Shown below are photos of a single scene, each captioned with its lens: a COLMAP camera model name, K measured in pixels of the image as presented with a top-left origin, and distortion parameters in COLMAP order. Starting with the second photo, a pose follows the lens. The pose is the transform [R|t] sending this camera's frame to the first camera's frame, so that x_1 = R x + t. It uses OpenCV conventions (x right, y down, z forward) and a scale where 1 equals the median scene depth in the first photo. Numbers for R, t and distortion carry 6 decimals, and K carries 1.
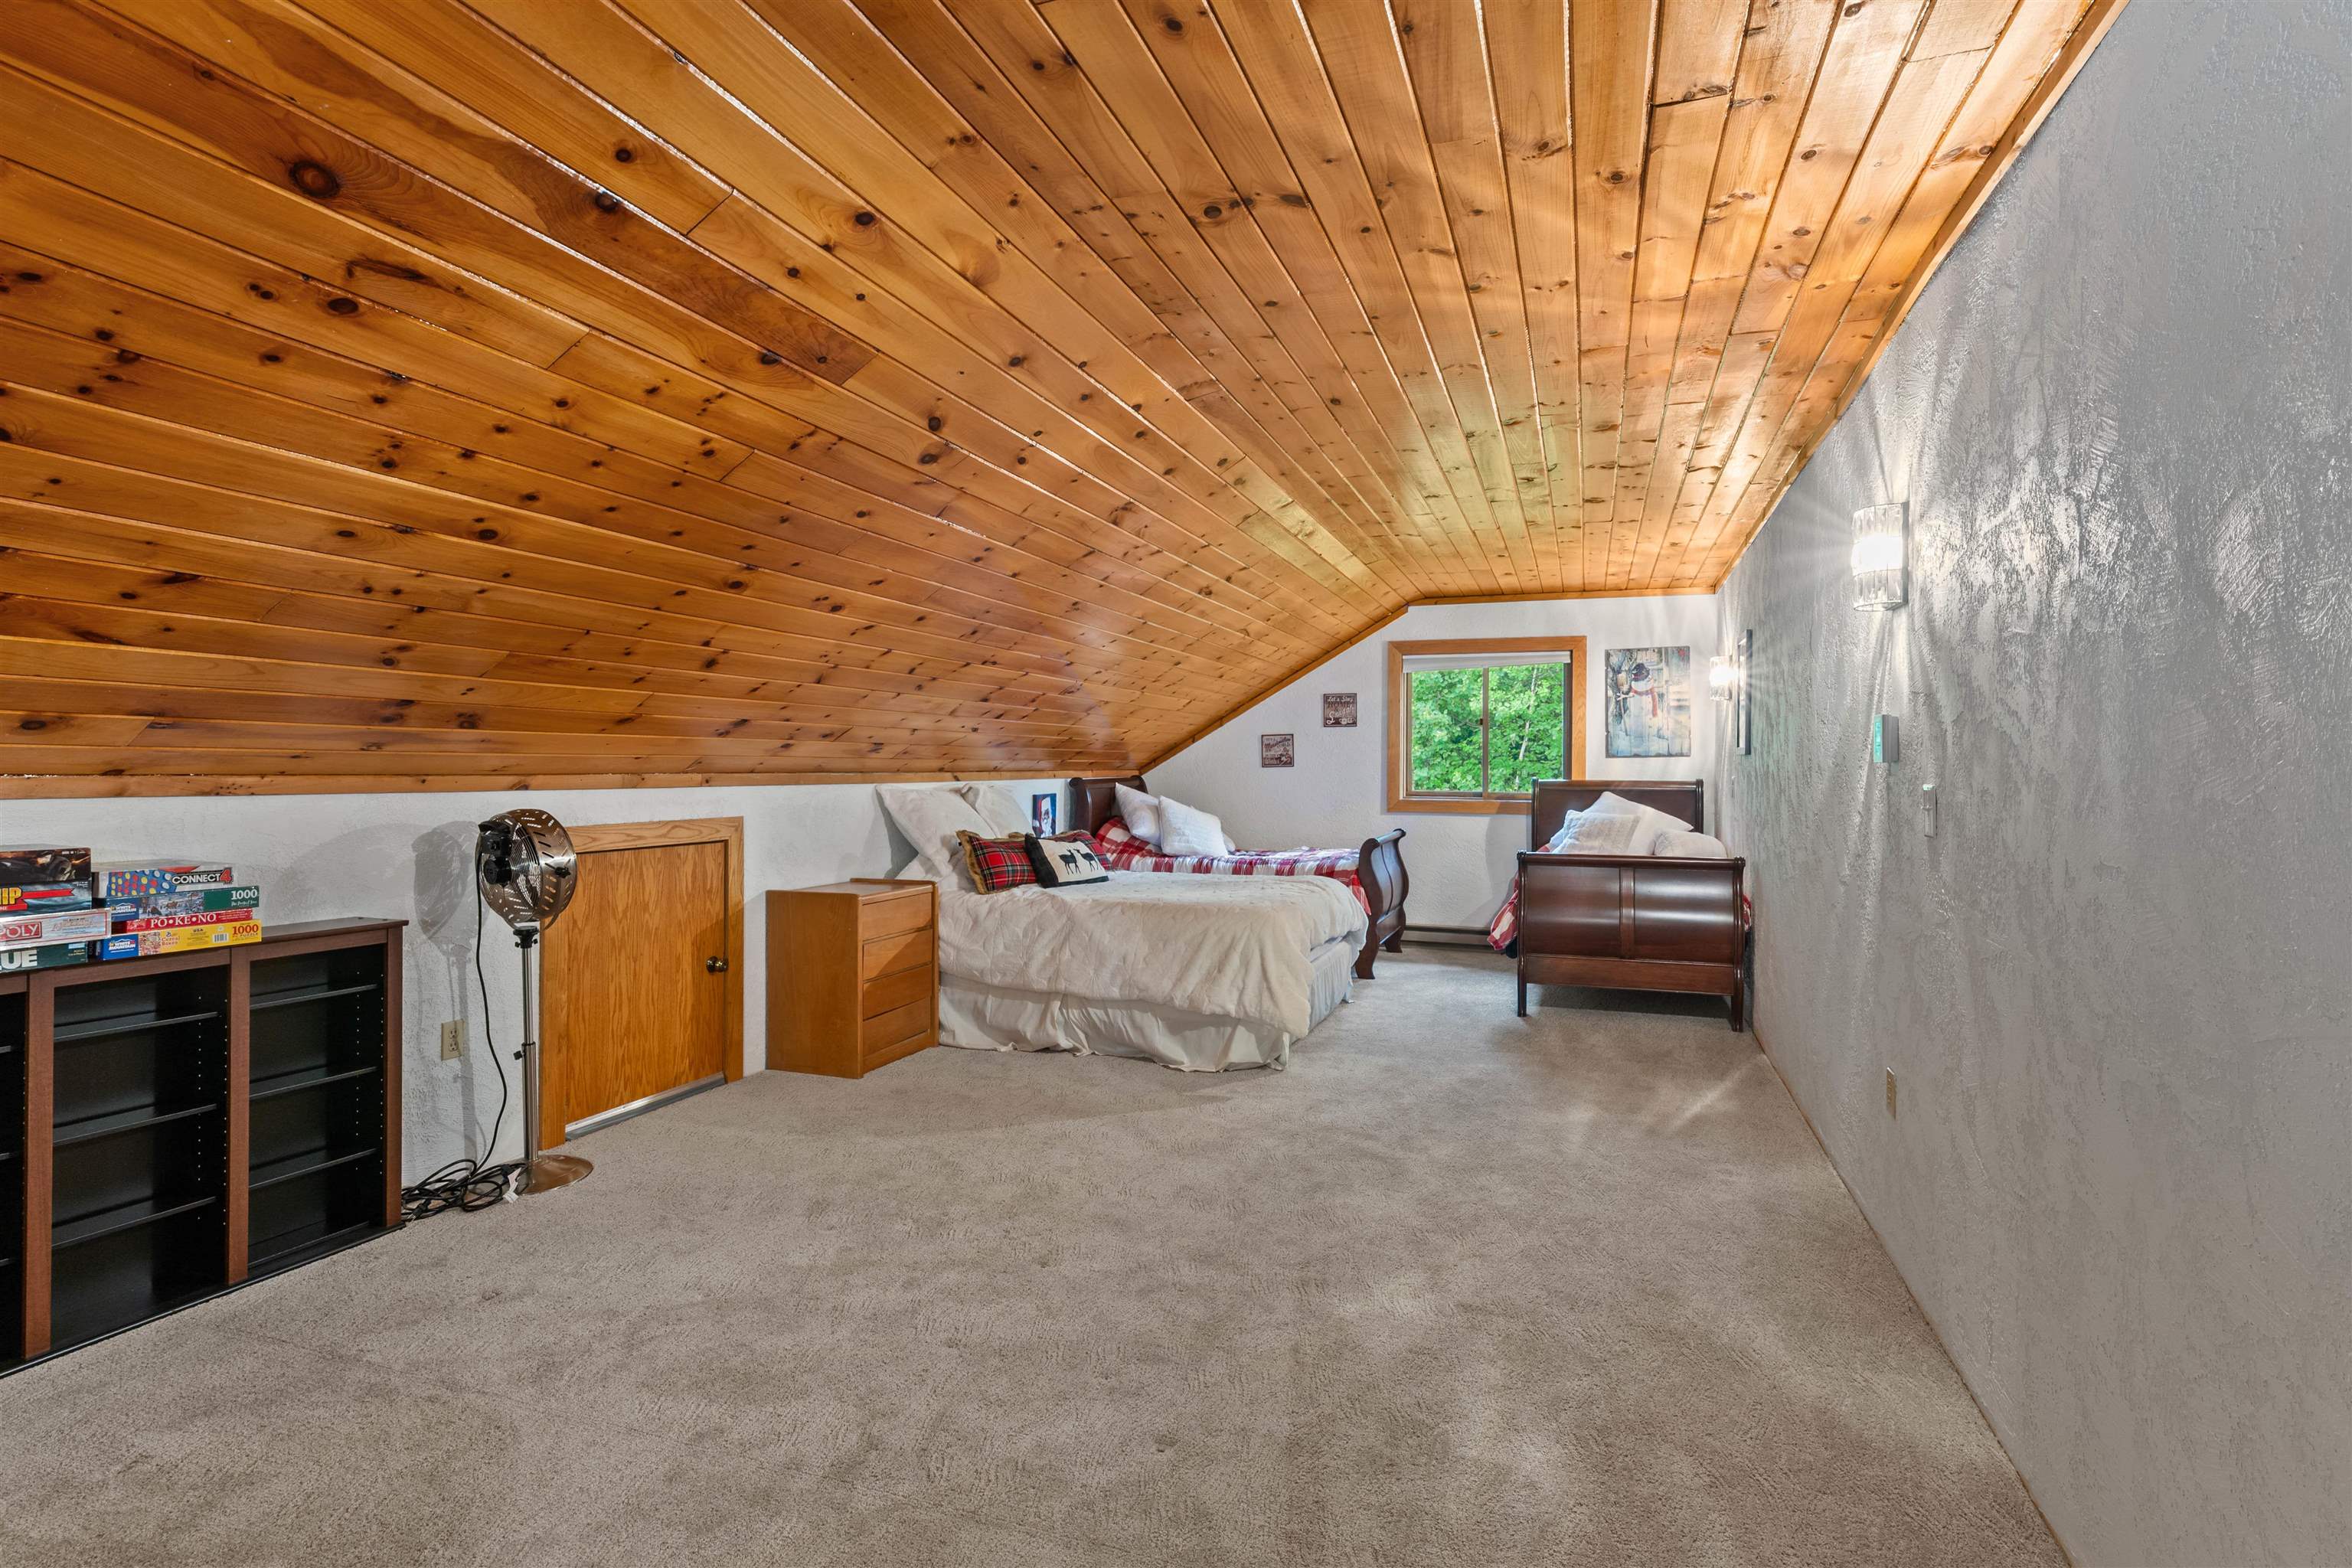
lens RADIAL K [[1112.9, 0, 1183.0], [0, 1112.9, 781.8], [0, 0, 1]] dist [-0.003932, 0.000223]
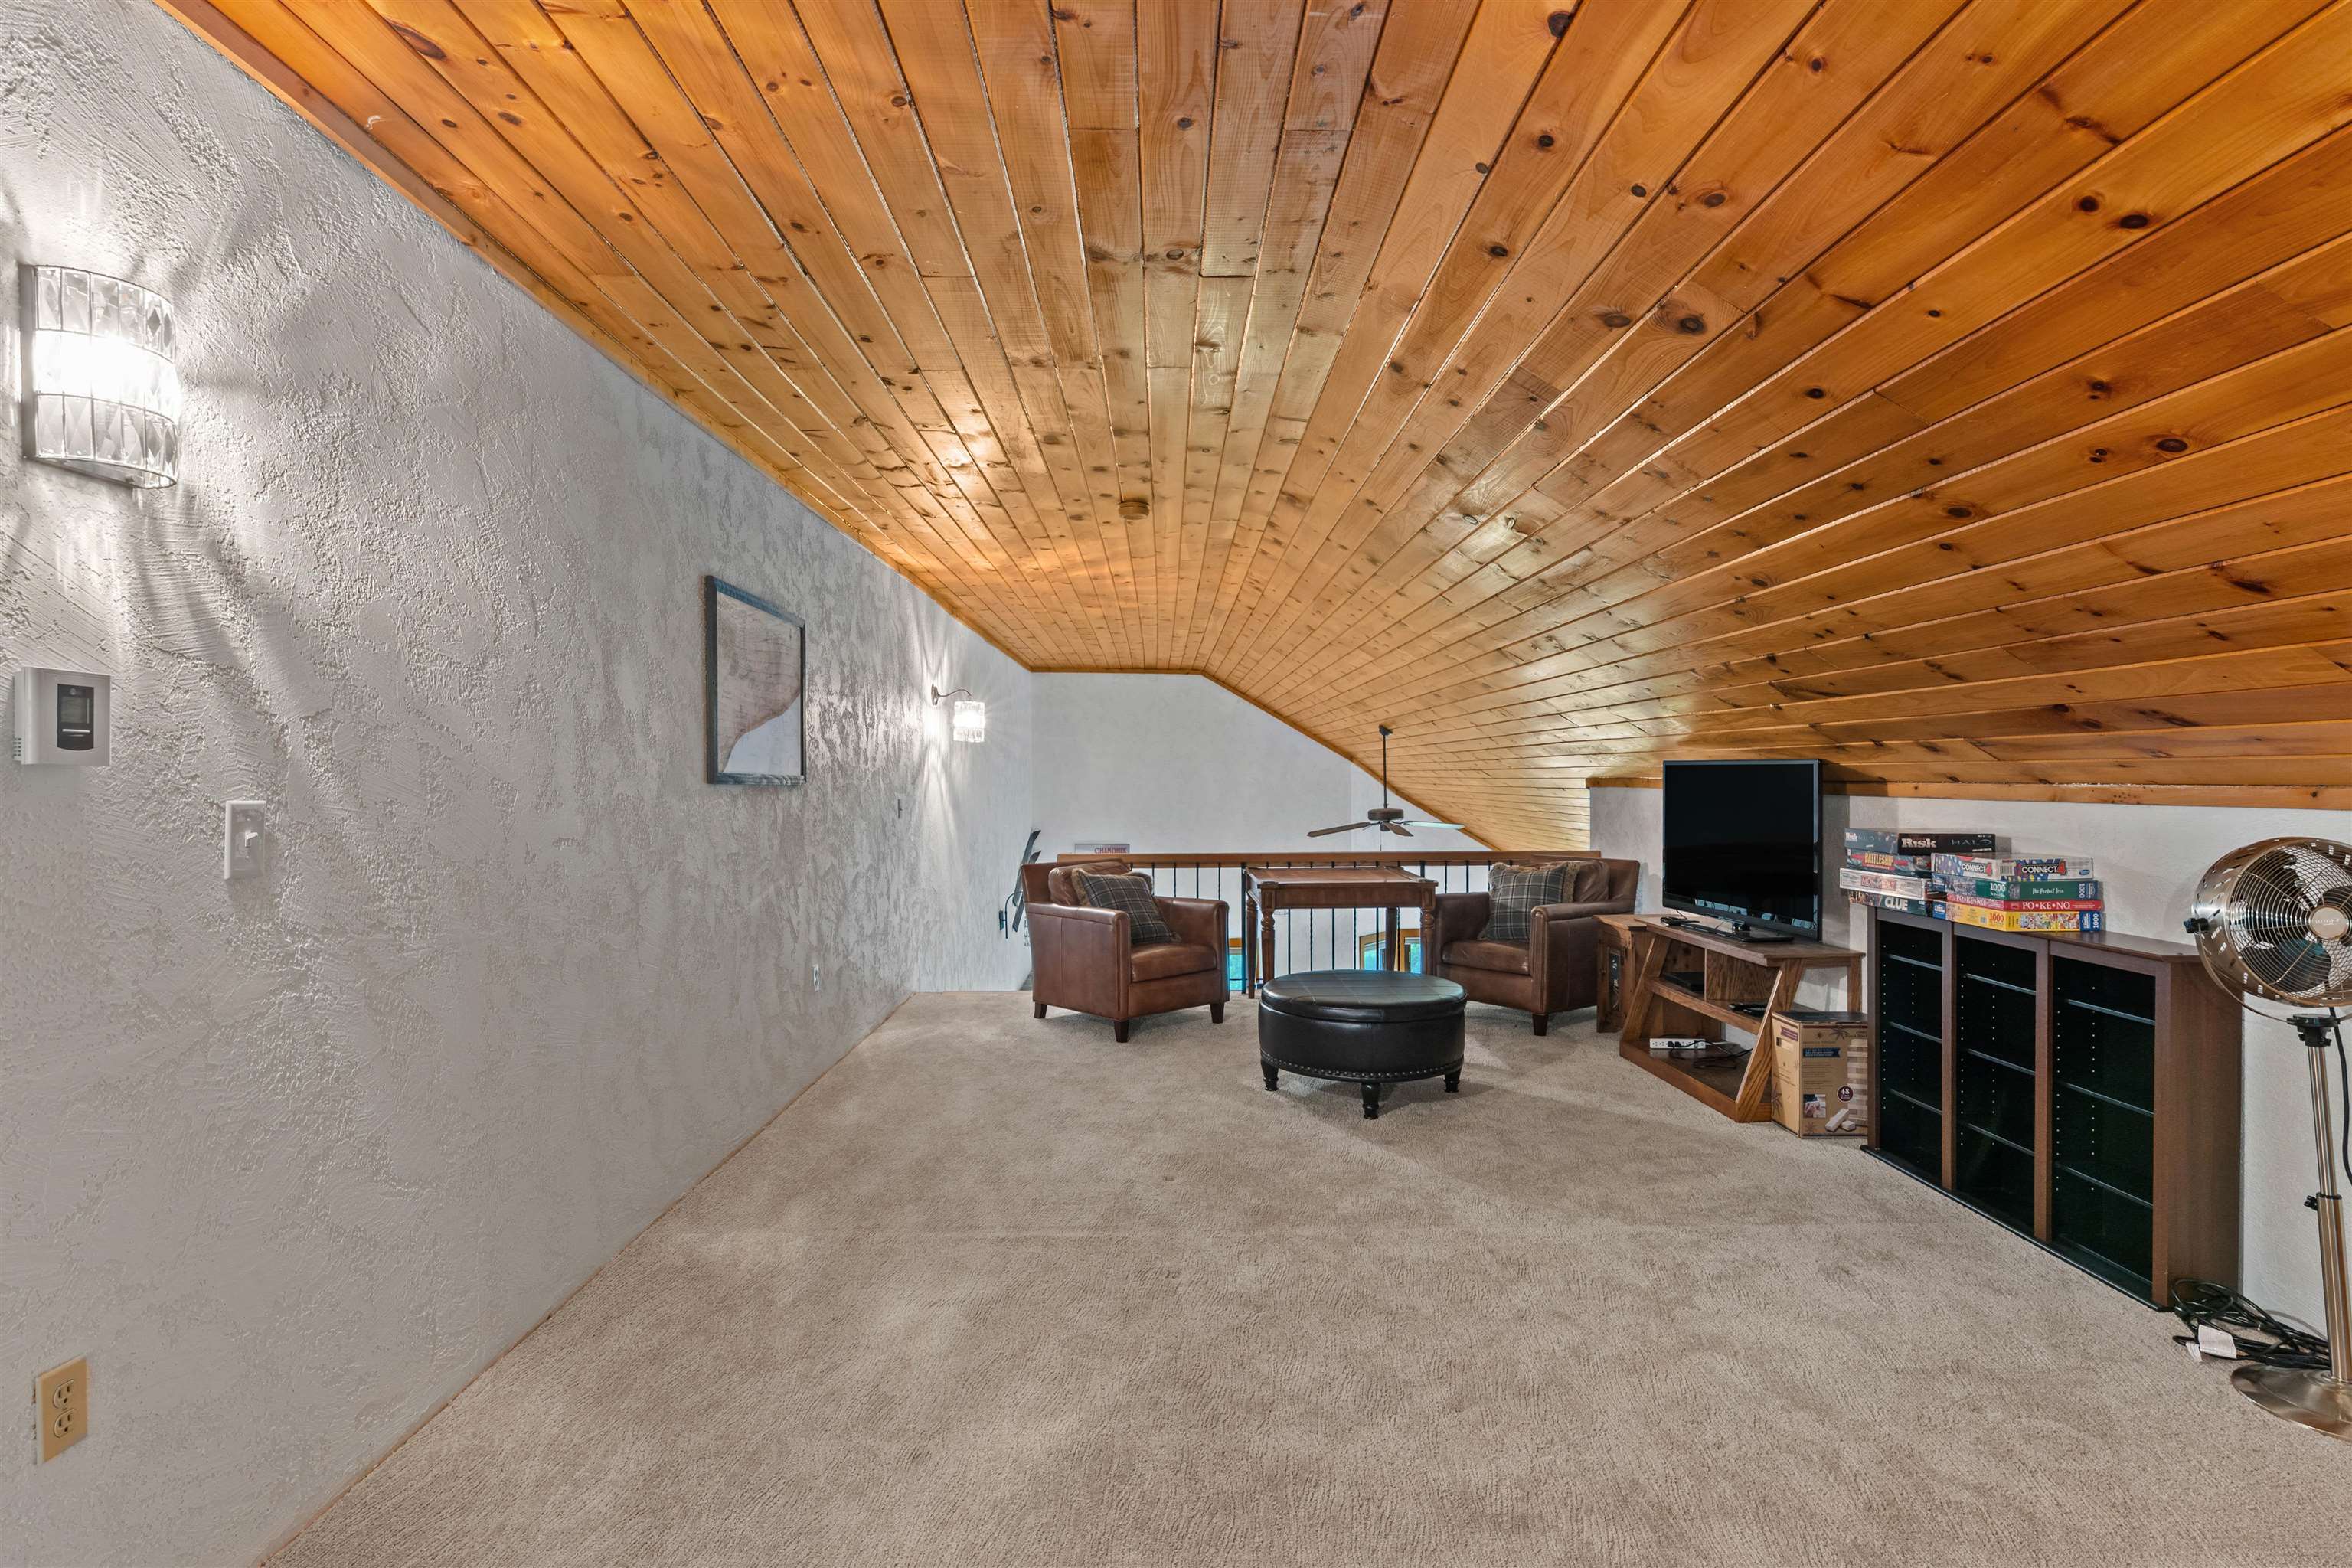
lens RADIAL K [[1112.9, 0, 1182.6], [0, 1112.9, 785.2], [0, 0, 1]] dist [-0.003932, 0.000223]
pose [[-0.946432, -0.000271, -0.322904, 0.330350], [-0.001387, 0.999994, 0.003225, -0.006981], [0.322901, 0.003500, -0.946426, 1.821031]]
